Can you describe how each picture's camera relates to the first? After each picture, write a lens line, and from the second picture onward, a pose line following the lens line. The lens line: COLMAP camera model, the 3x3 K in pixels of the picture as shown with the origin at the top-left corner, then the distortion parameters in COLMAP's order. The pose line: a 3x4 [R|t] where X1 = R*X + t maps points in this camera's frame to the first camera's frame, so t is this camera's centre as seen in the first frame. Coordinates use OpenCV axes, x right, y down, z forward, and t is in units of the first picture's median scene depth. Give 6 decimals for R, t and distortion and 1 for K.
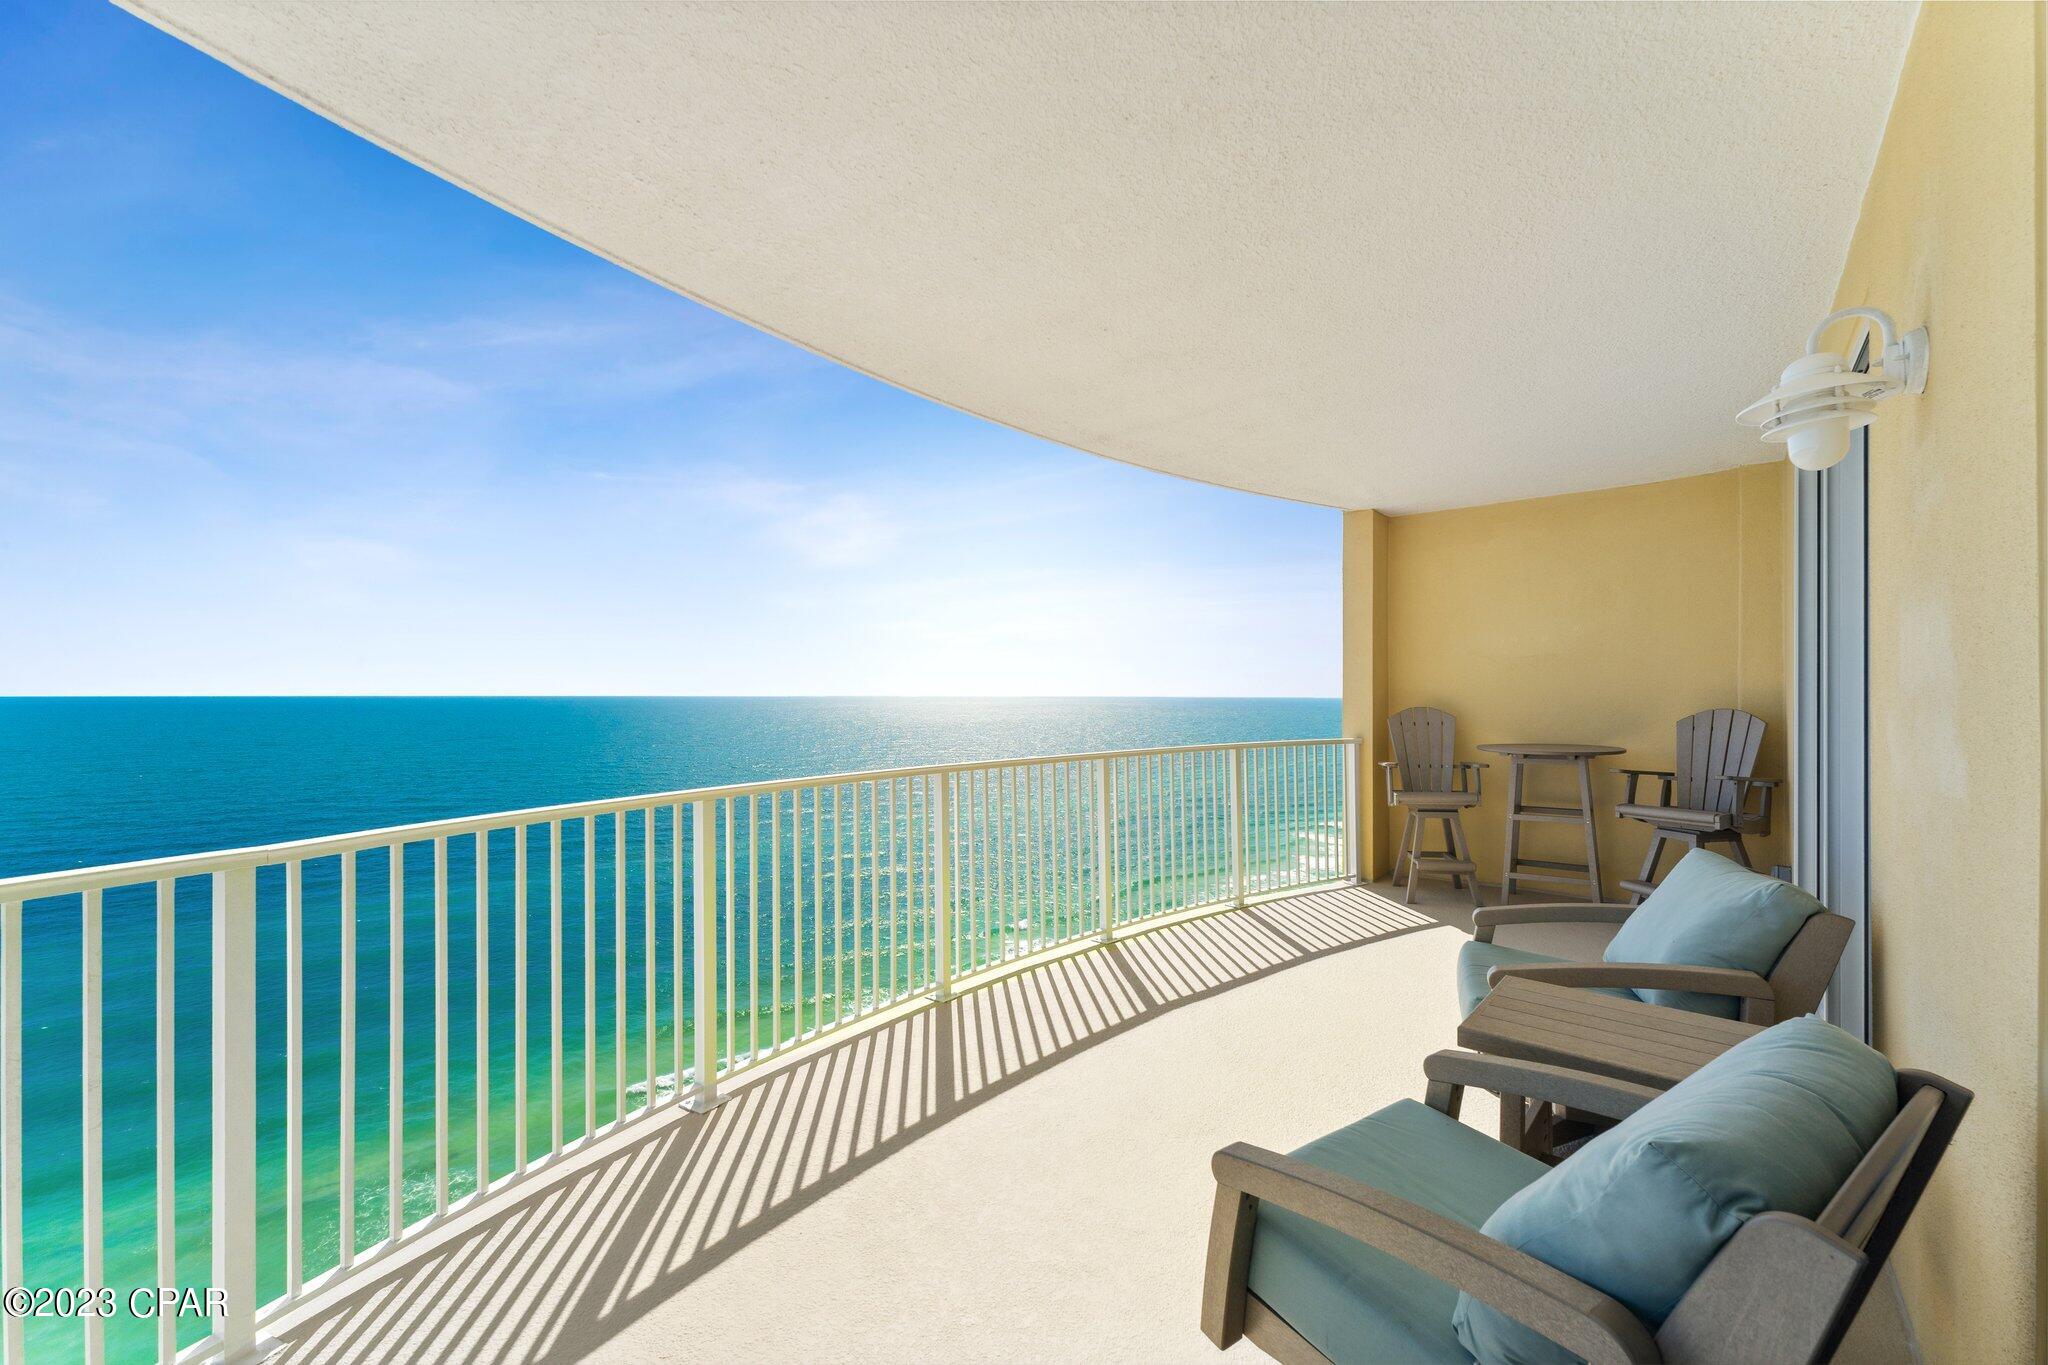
lens RADIAL K [[819.0, 0, 1038.5], [0, 819.0, 686.5], [0, 0, 1]] dist [0.000730, -0.000764]
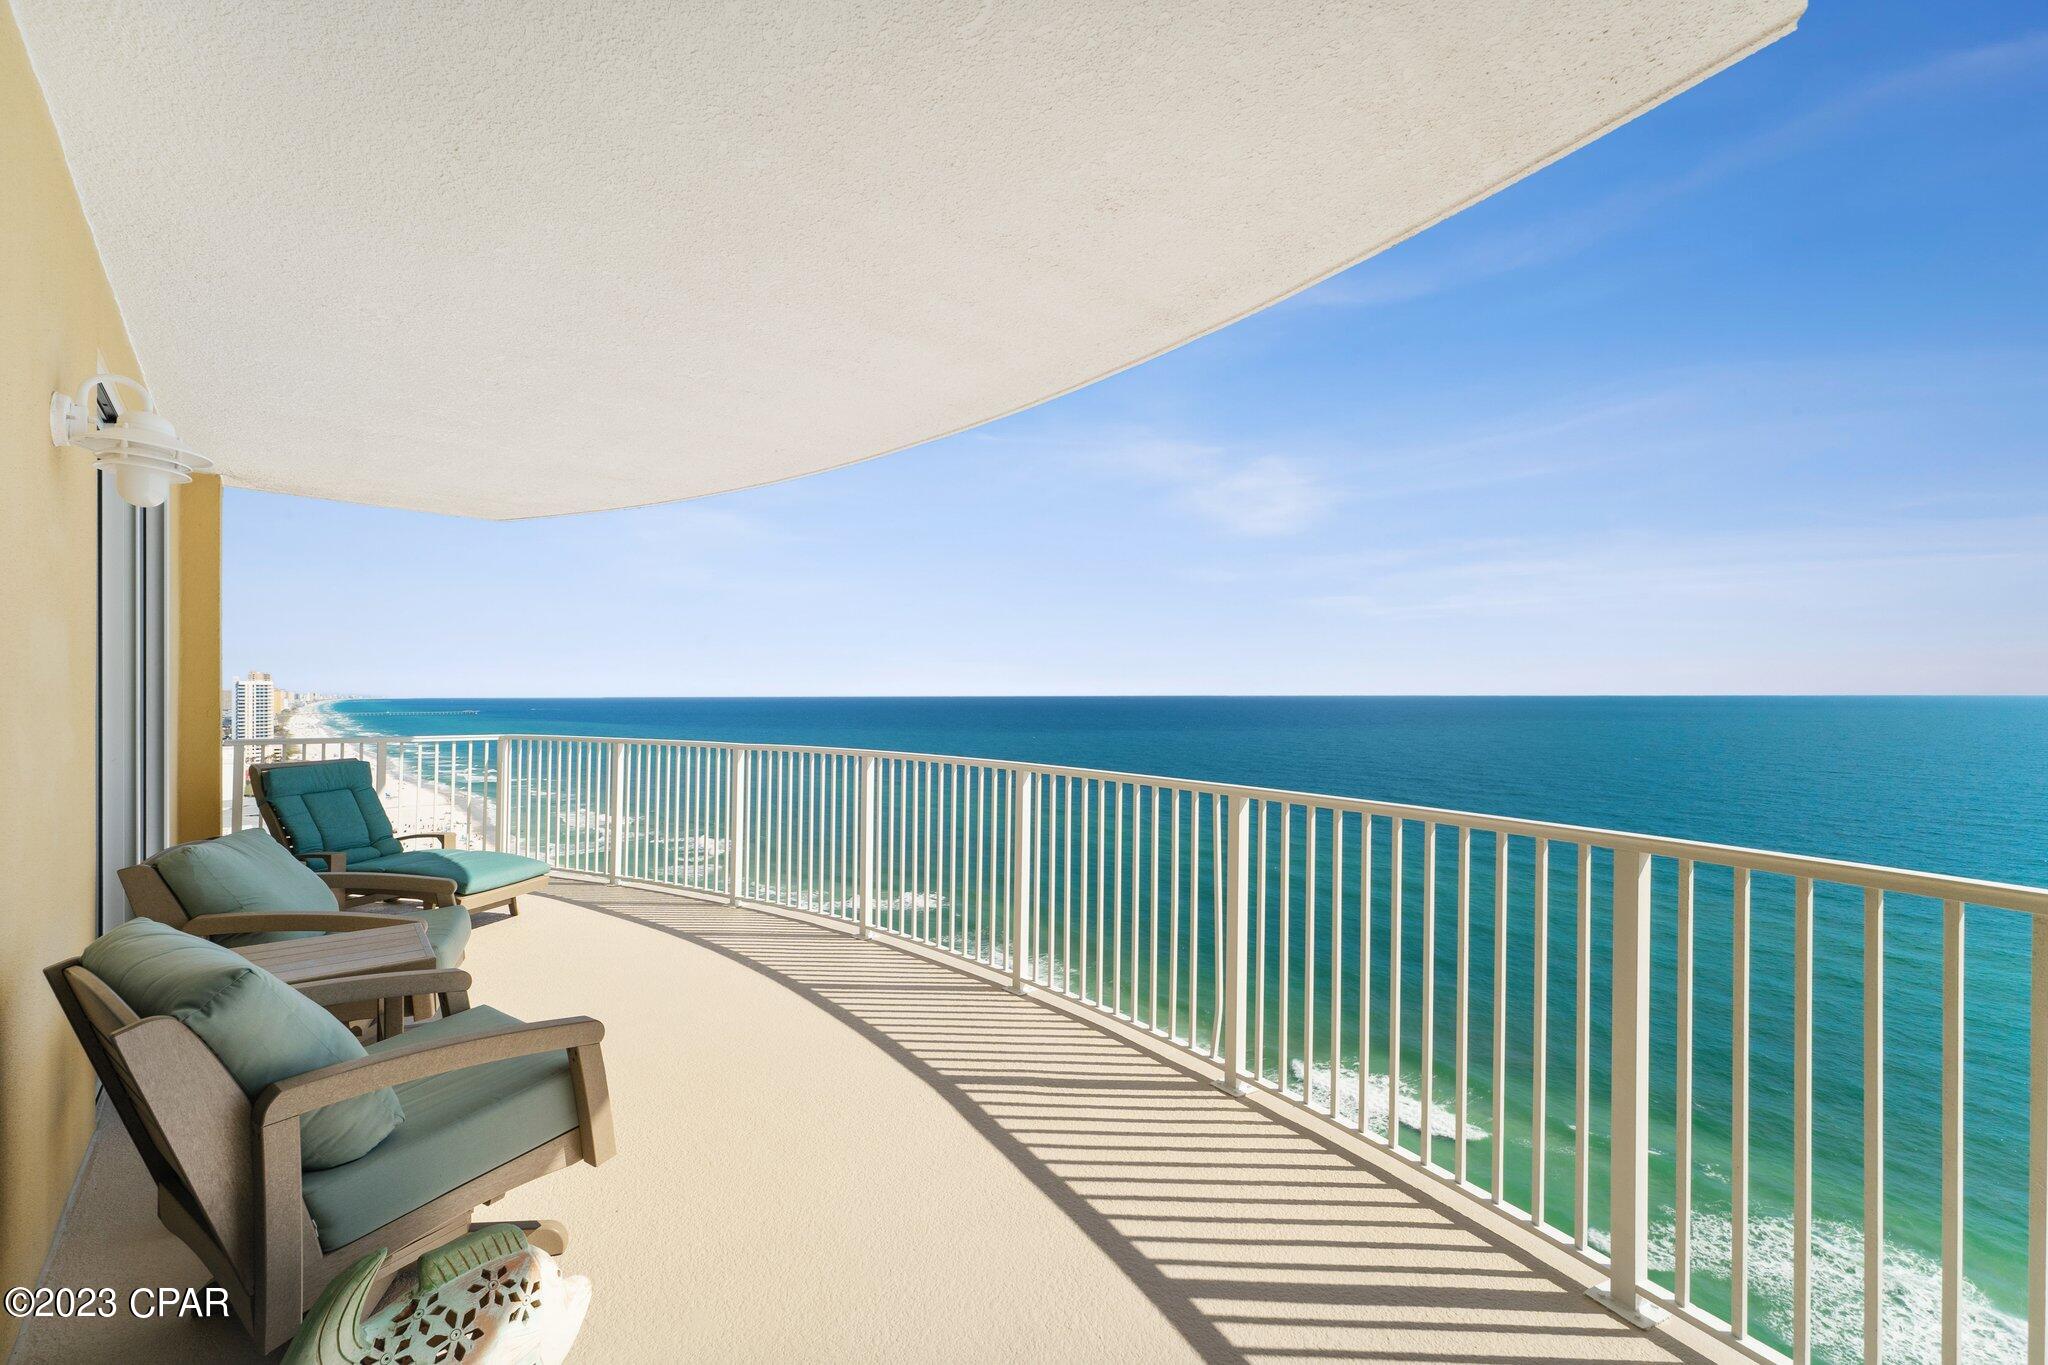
lens RADIAL K [[819.0, 0, 1039.5], [0, 819.0, 689.7], [0, 0, 1]] dist [0.000730, -0.000764]
pose [[-0.117225, -0.001755, -0.993104, 0.938543], [0.000888, 0.999998, -0.001872, -0.003146], [0.993105, -0.001101, -0.117223, 1.167664]]
